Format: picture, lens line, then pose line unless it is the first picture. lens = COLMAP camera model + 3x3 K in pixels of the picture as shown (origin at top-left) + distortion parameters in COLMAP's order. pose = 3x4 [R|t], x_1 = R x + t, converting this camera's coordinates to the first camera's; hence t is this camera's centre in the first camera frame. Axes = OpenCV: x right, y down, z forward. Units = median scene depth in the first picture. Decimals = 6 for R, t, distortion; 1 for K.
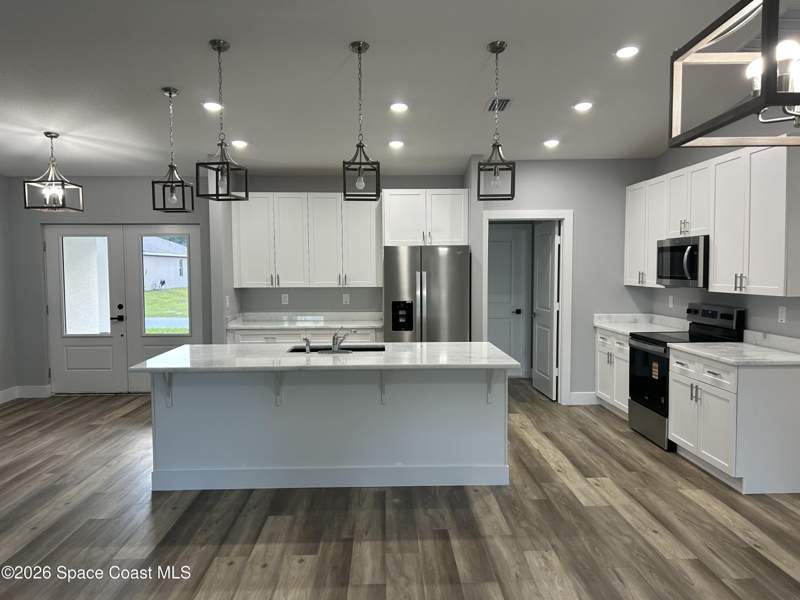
lens RADIAL K [[602.0, 0, 392.0], [0, 602.0, 303.1], [0, 0, 1]] dist [0.049353, -0.023859]
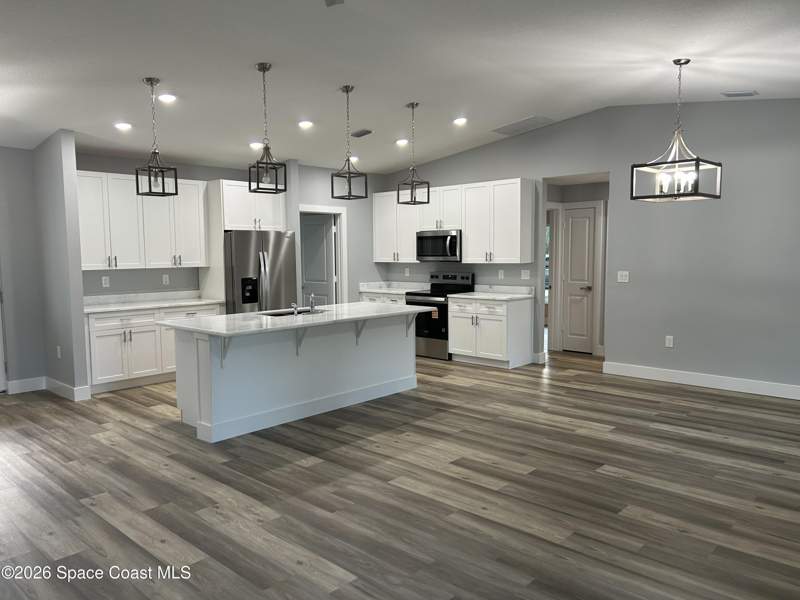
lens RADIAL K [[602.0, 0, 395.4], [0, 602.0, 302.6], [0, 0, 1]] dist [0.049353, -0.023859]
pose [[0.693935, -0.063193, 0.717259, -0.812533], [0.046044, 0.997997, 0.043380, 0.009102], [-0.718564, 0.002922, 0.695455, -0.037984]]
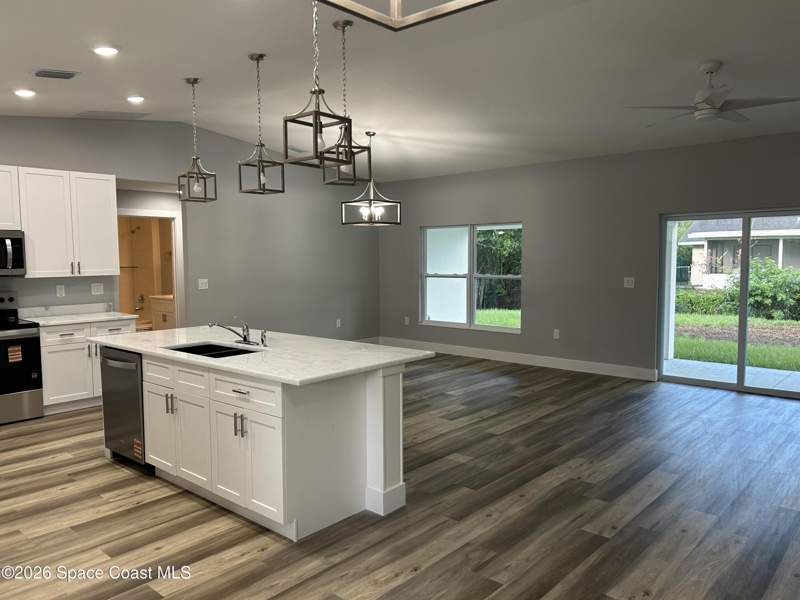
lens RADIAL K [[602.0, 0, 399.0], [0, 602.0, 296.5], [0, 0, 1]] dist [0.049353, -0.023859]
pose [[-0.741432, -0.032685, 0.670231, -0.819969], [0.051030, 0.993174, 0.104885, -0.070669], [-0.669084, 0.111967, -0.734704, 1.373582]]
